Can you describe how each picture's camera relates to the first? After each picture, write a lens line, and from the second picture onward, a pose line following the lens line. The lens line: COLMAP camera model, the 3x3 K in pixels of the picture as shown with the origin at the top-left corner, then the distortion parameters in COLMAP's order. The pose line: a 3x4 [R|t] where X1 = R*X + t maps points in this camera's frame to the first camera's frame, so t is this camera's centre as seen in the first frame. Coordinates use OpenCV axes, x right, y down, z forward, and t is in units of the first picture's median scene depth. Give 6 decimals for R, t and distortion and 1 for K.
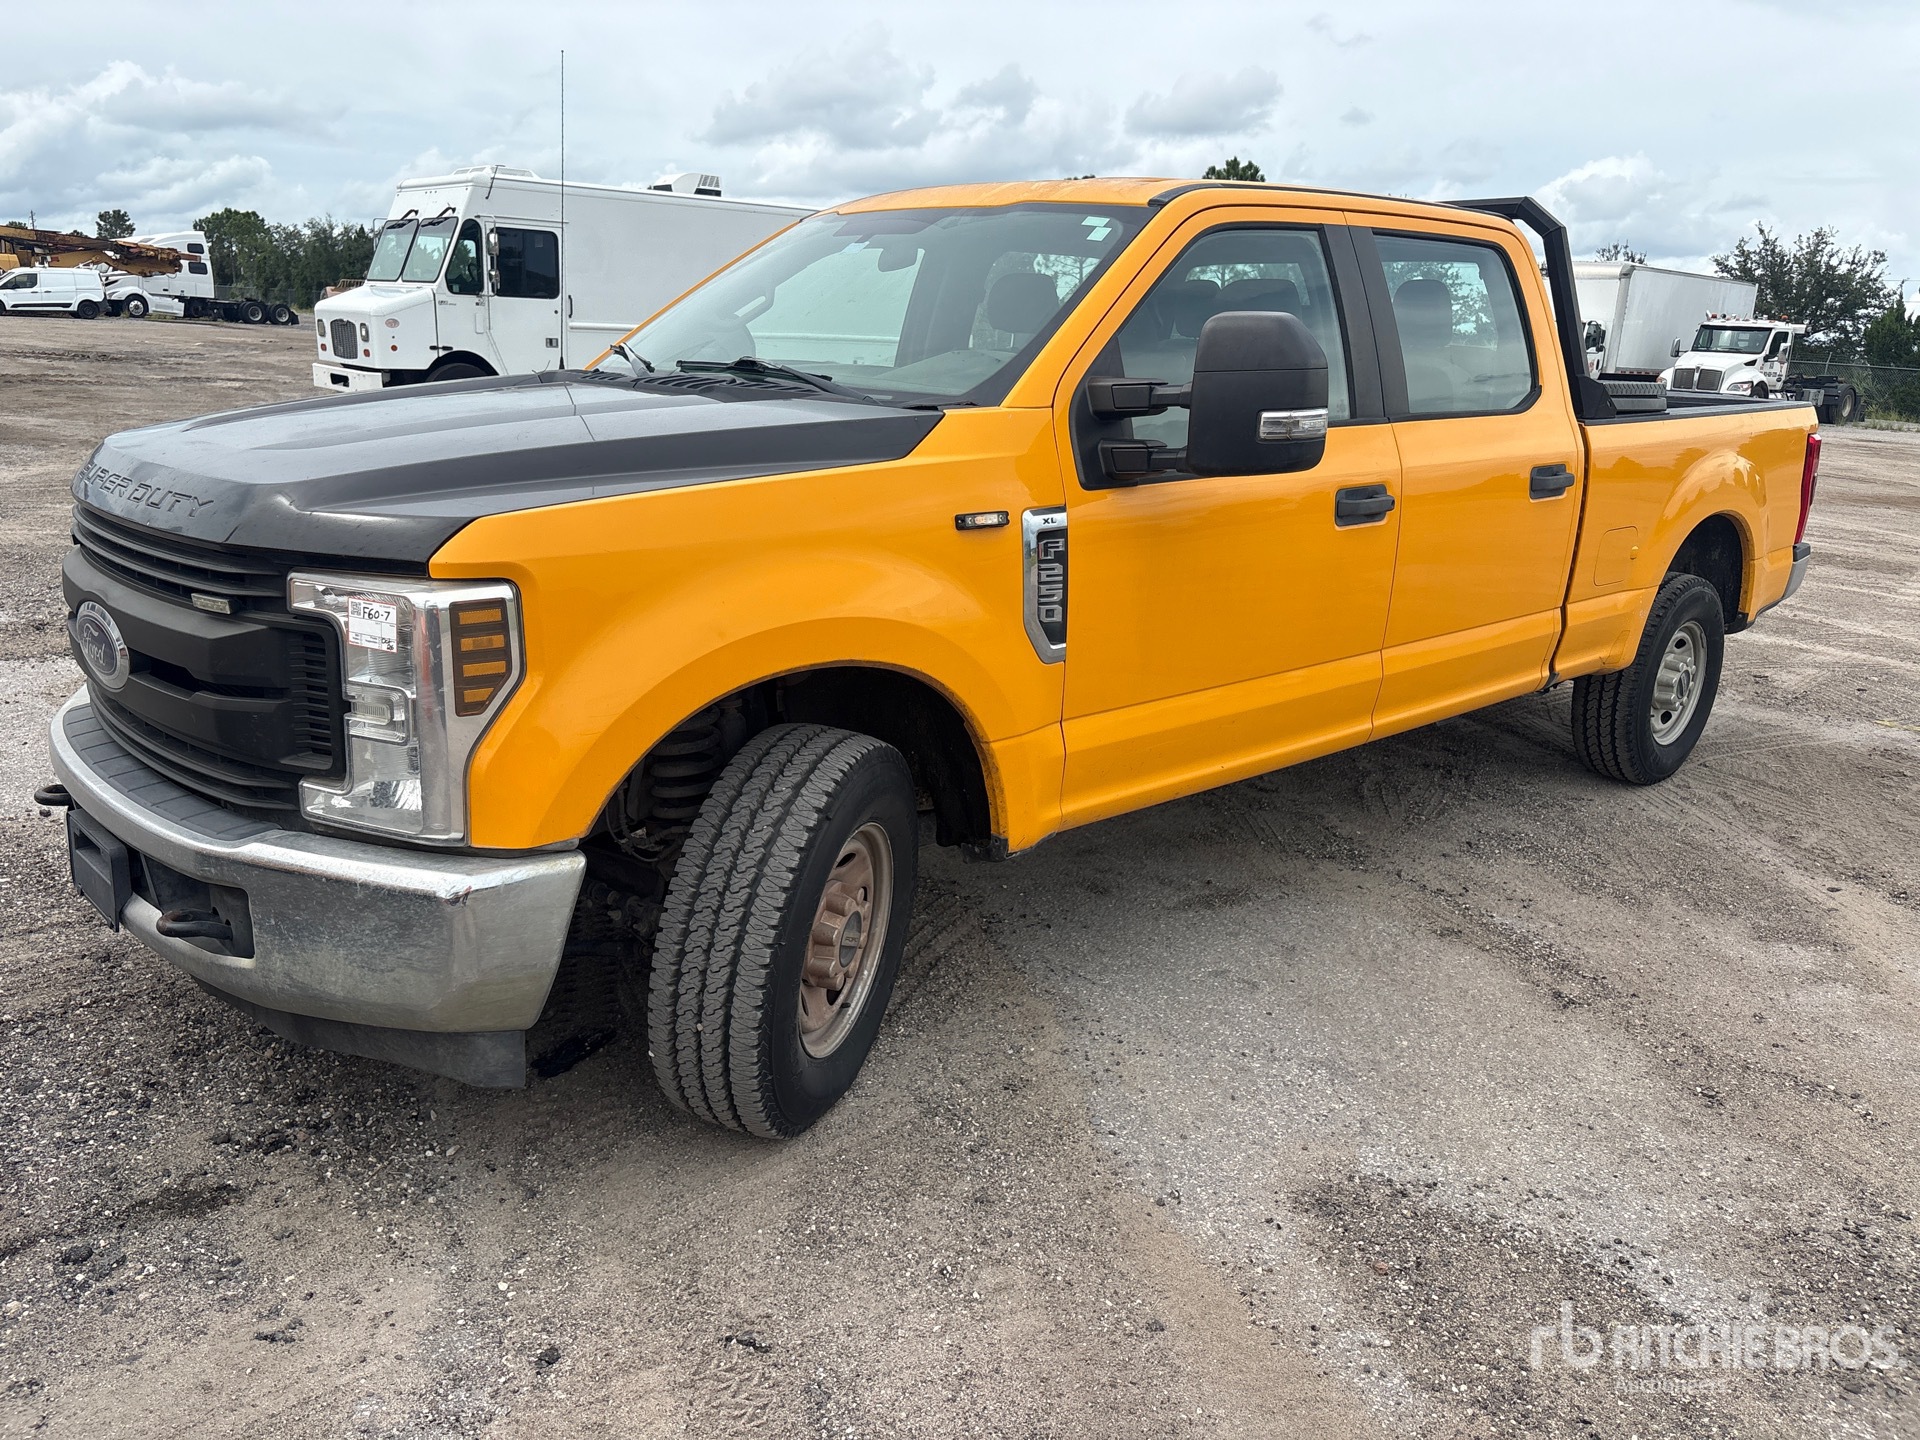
lens RADIAL K [[1476.7, 0, 926.6], [0, 1476.7, 717.0], [0, 0, 1]] dist [0.035528, -0.024100]
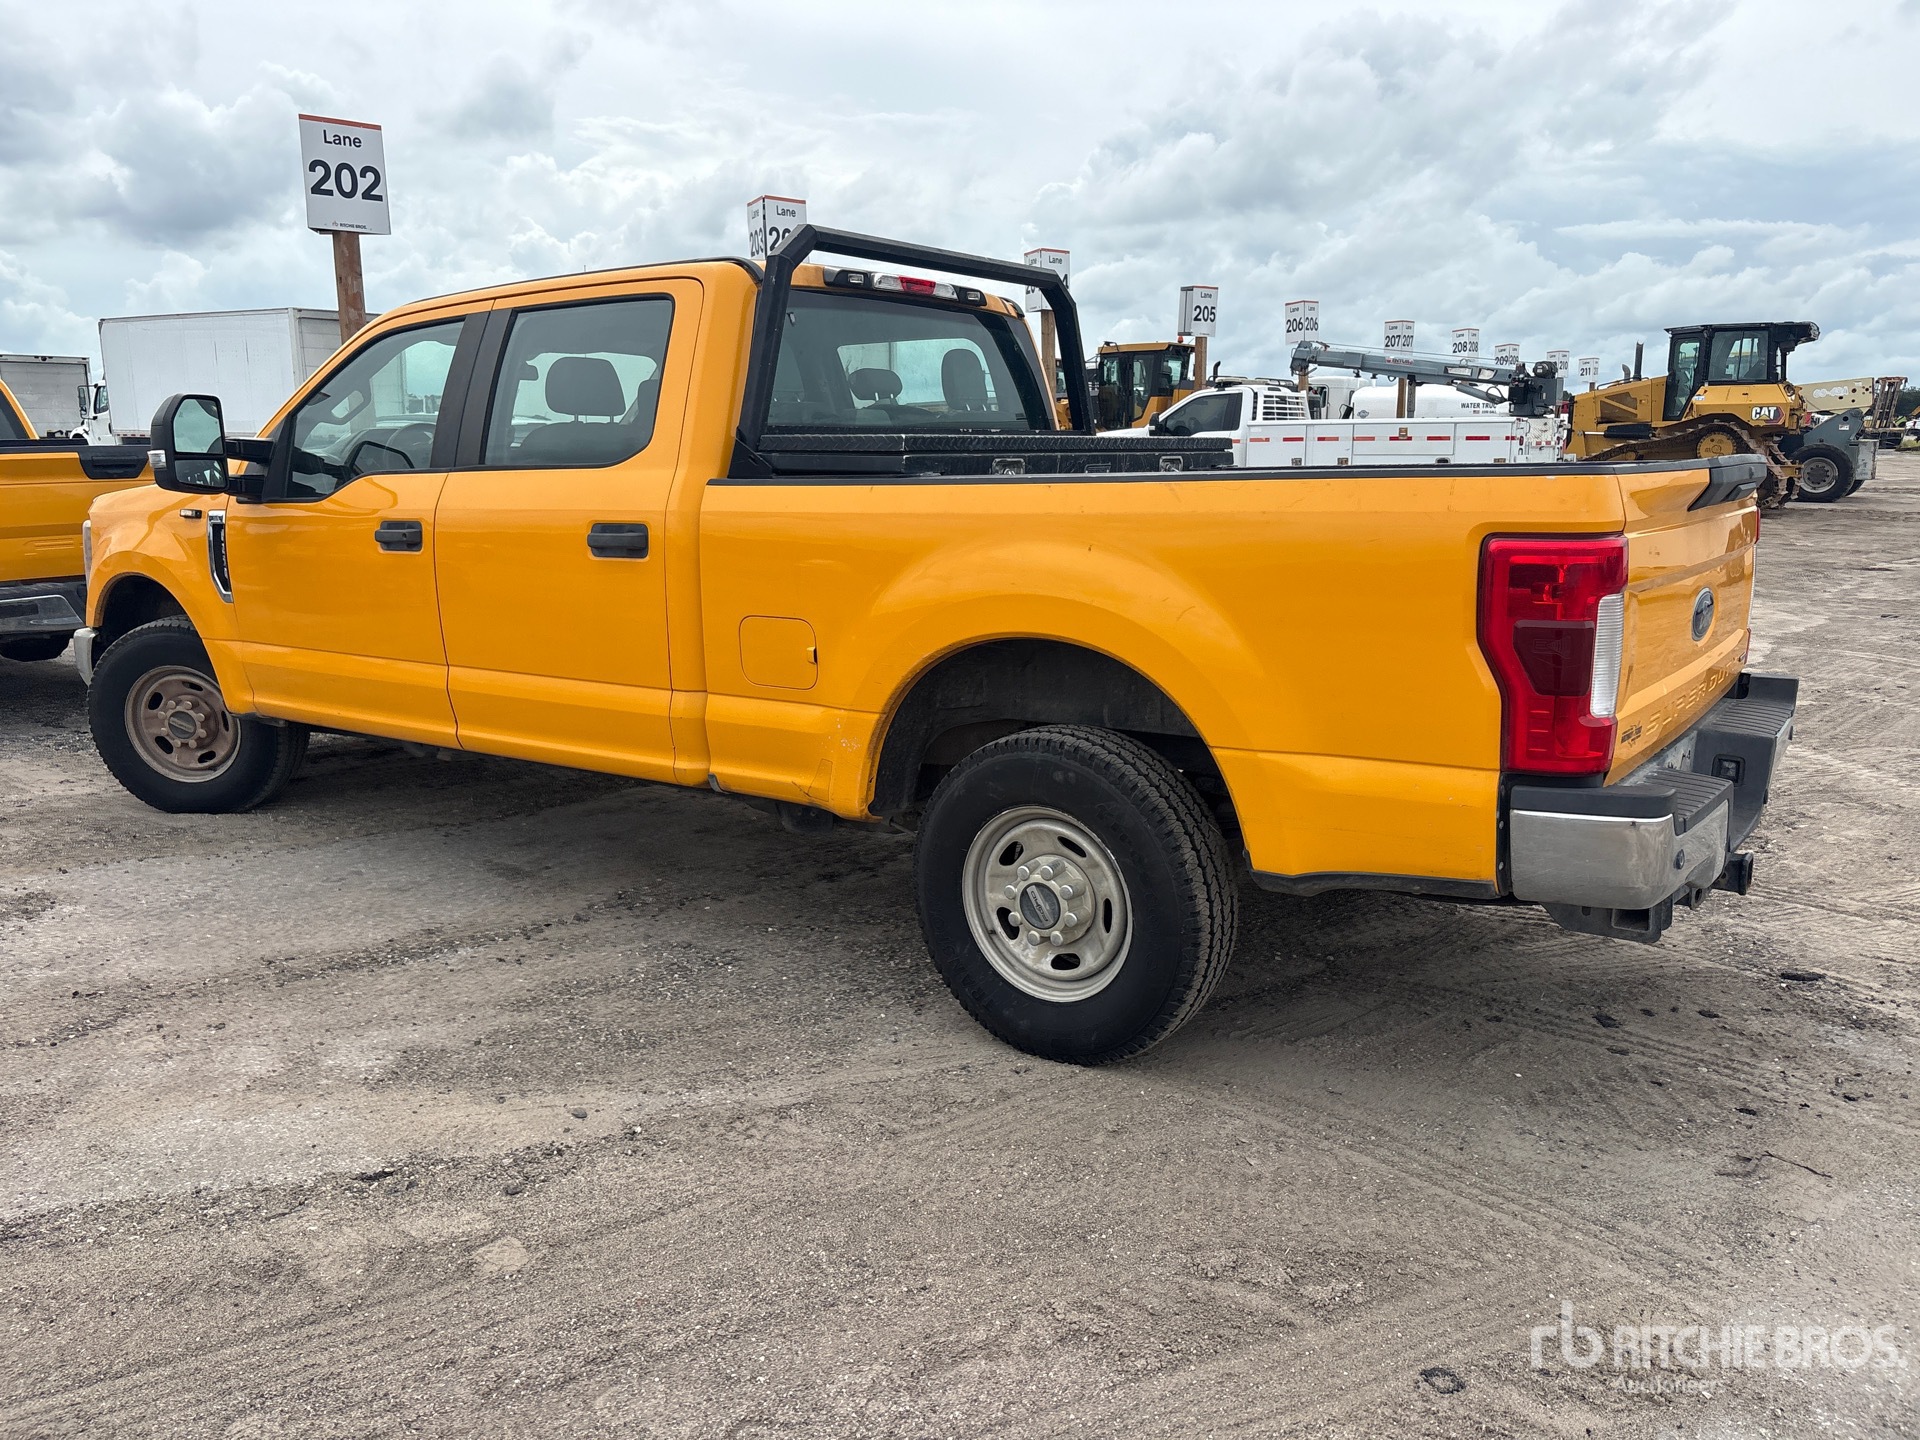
lens RADIAL K [[1476.7, 0, 964.5], [0, 1476.7, 734.4], [0, 0, 1]] dist [0.035528, -0.024100]
pose [[0.200272, 0.151548, -0.967948, 1.976859], [-0.234043, 0.966761, 0.102938, -0.269979], [0.951375, 0.205926, 0.229084, 1.467213]]
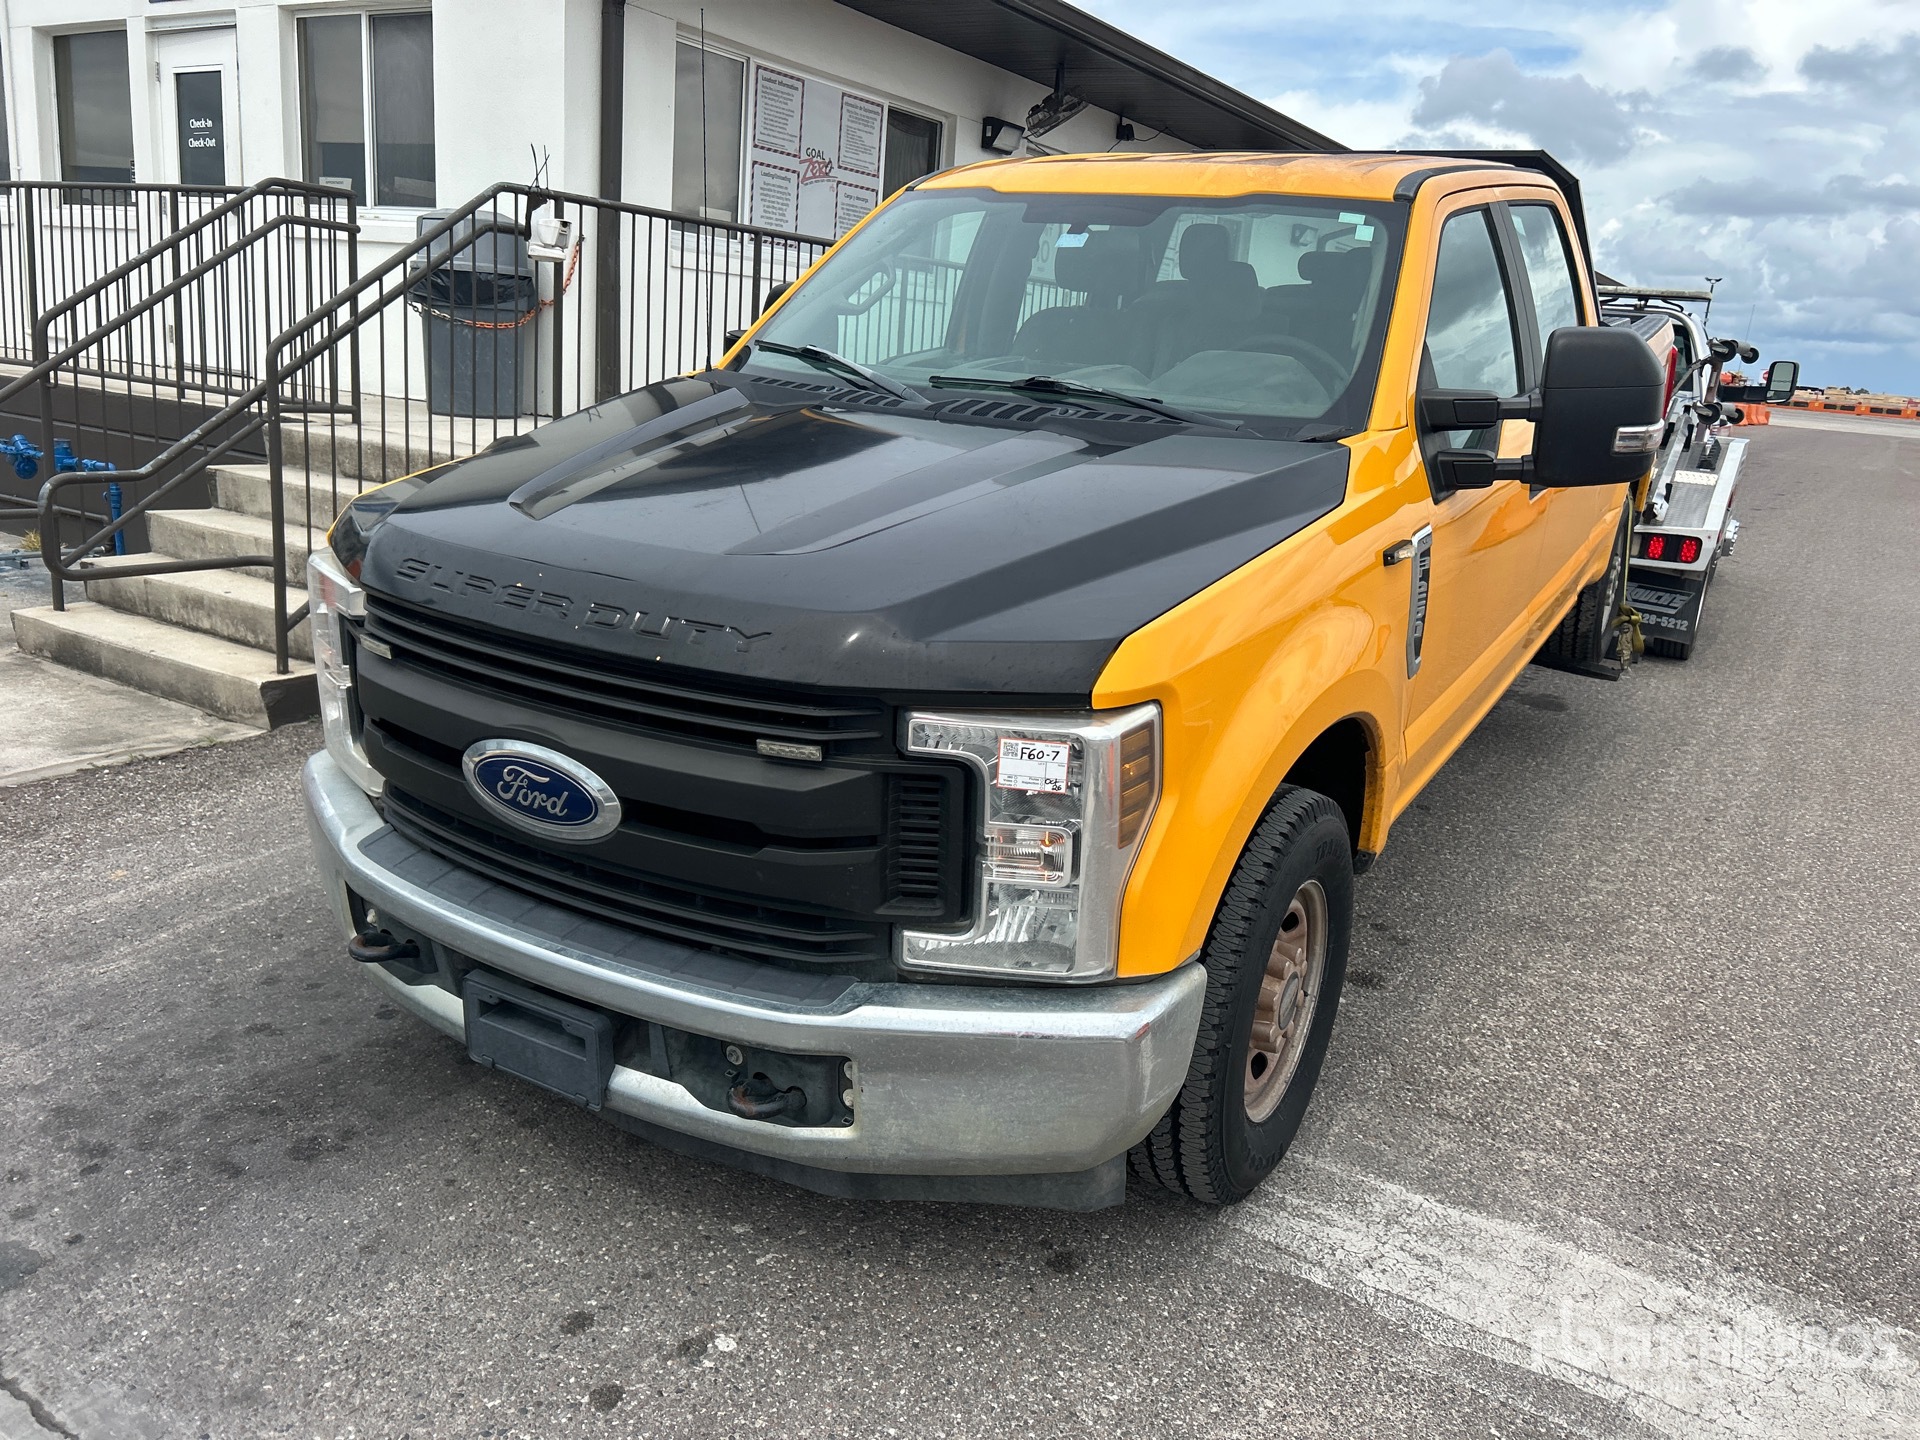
lens RADIAL K [[1476.7, 0, 960.3], [0, 1476.7, 710.8], [0, 0, 1]] dist [0.035528, -0.024100]
pose [[0.957652, -0.108047, 0.266885, -0.493918], [0.083962, 0.991429, 0.100097, -0.143916], [-0.275413, -0.073450, 0.958516, 0.104533]]
